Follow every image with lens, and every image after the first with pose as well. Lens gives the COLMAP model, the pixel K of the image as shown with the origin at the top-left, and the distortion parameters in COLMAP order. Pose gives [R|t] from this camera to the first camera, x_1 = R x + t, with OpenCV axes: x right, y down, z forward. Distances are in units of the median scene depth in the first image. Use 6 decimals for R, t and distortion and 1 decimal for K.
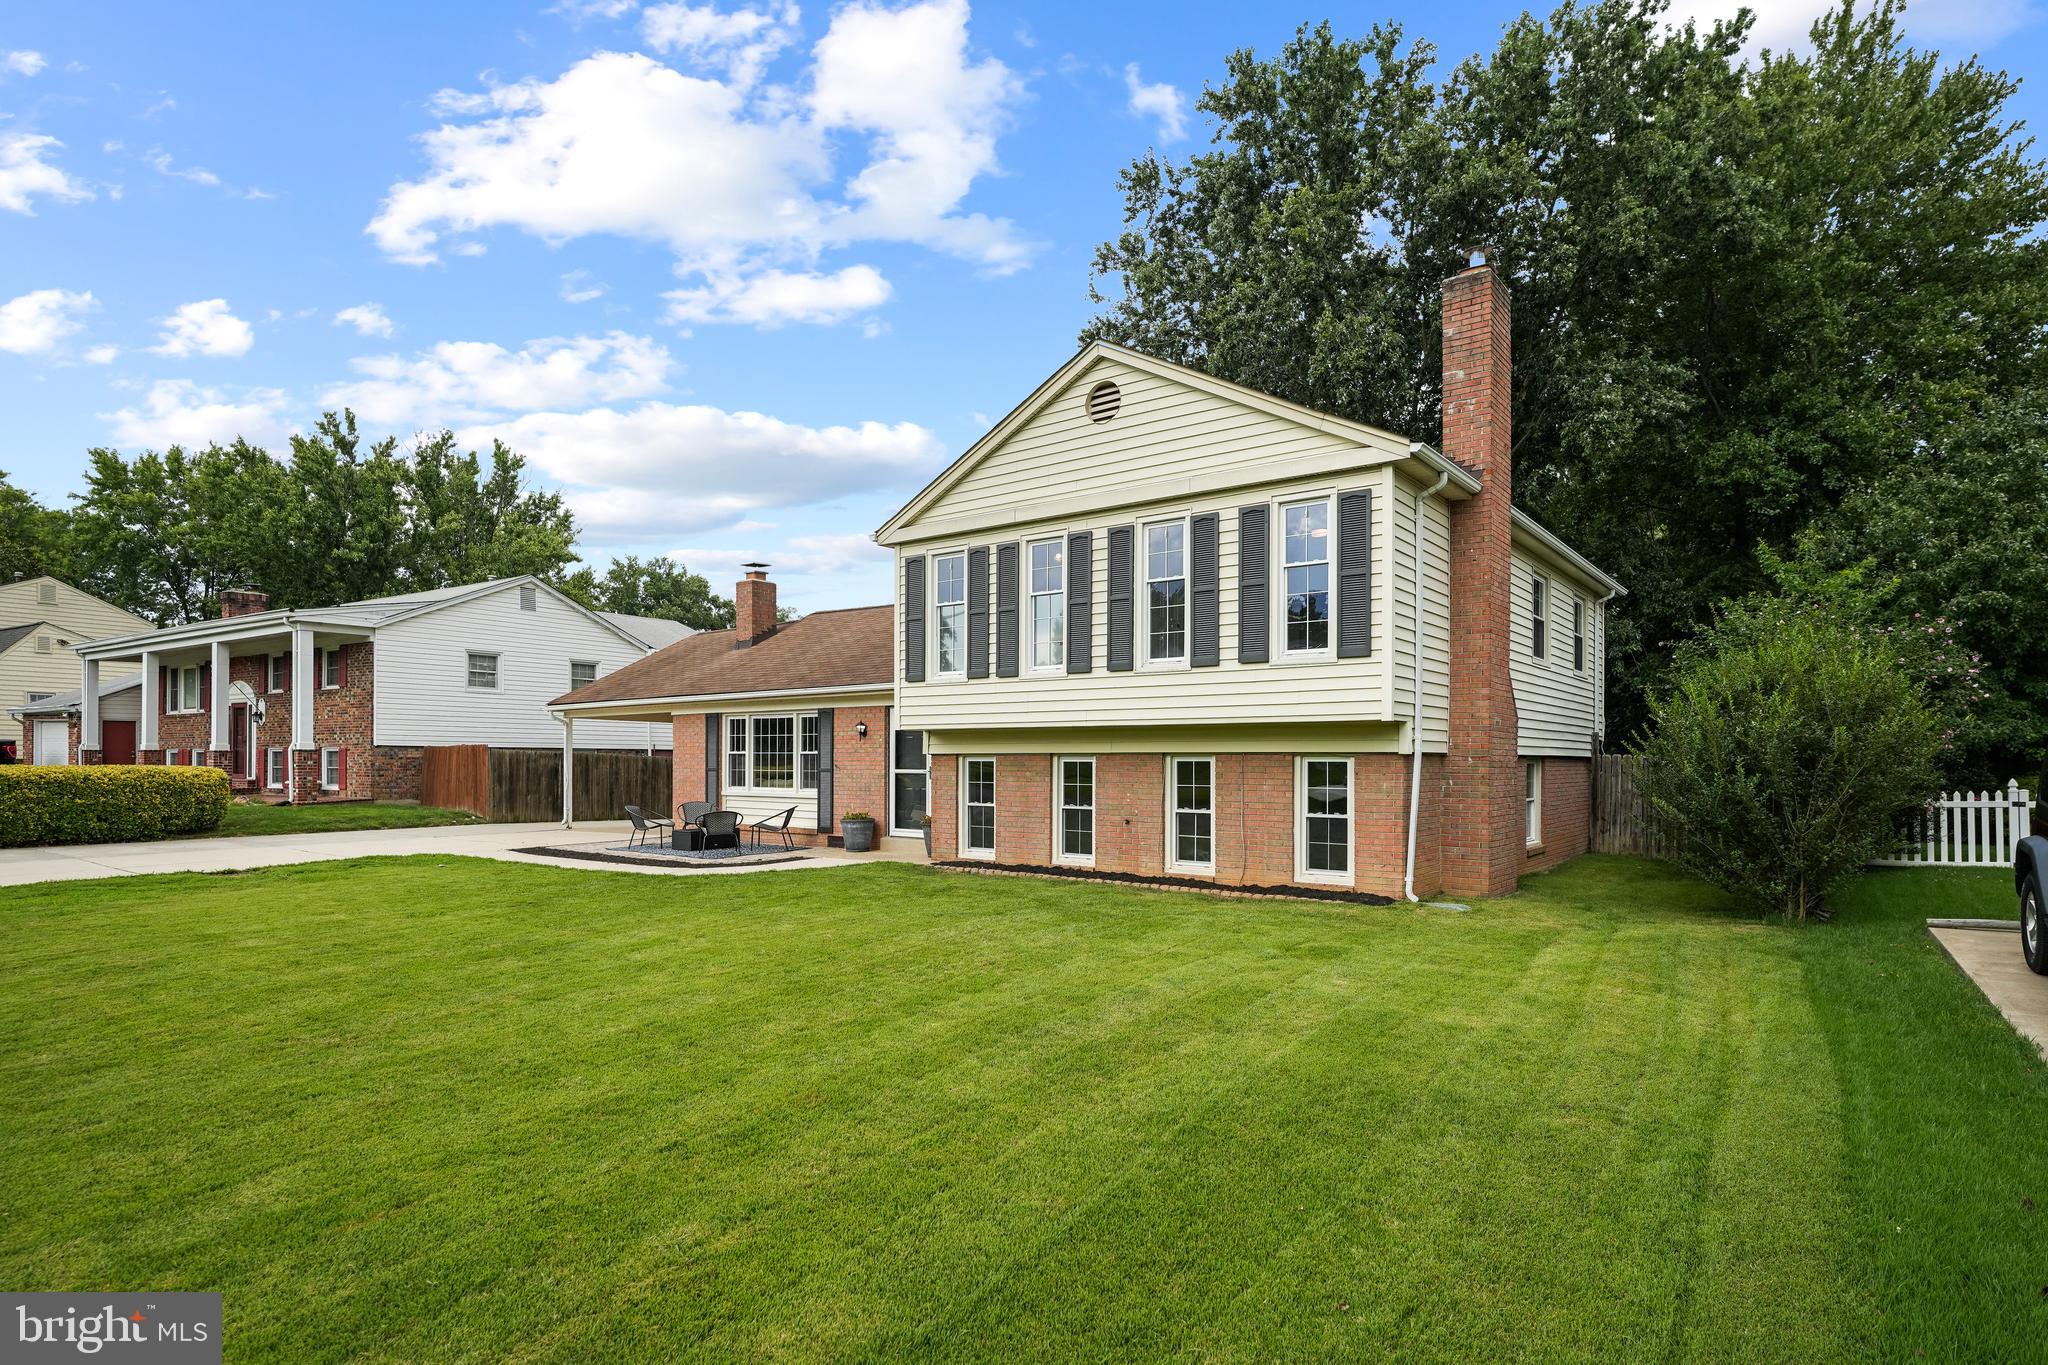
lens RADIAL K [[1121.0, 0, 1019.9], [0, 1121.0, 767.9], [0, 0, 1]] dist [0.002538, 0.000121]
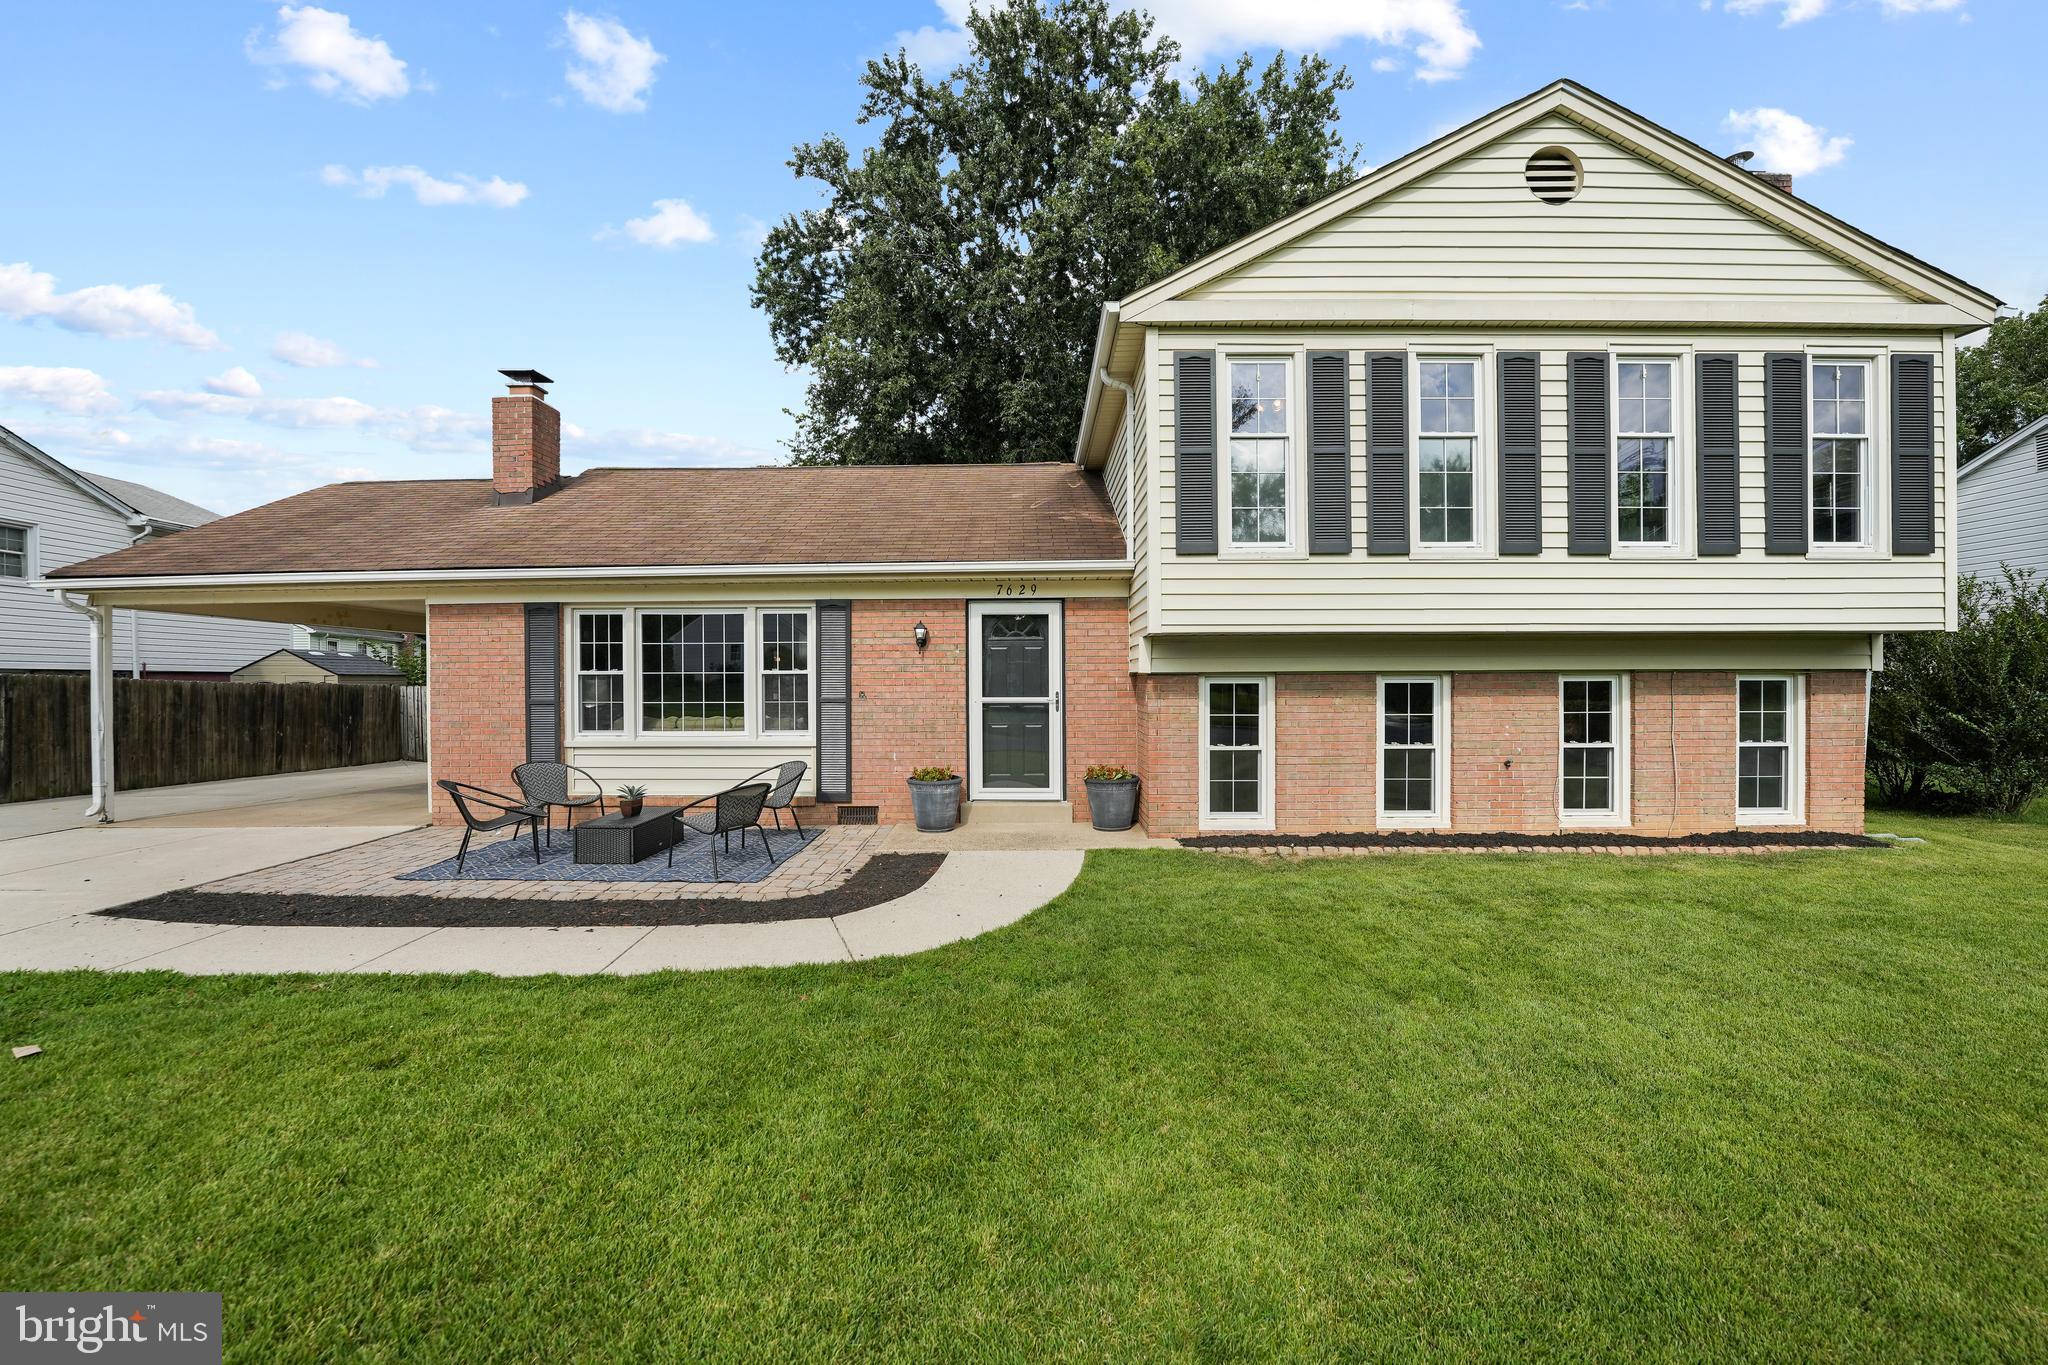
lens RADIAL K [[837.7, 0, 1026.5], [0, 837.7, 690.4], [0, 0, 1]] dist [-0.024513, 0.000201]
pose [[0.795385, -0.012429, 0.605977, -0.357614], [0.010468, 0.999922, 0.006768, -0.005309], [-0.606014, 0.000960, 0.795454, 0.554640]]
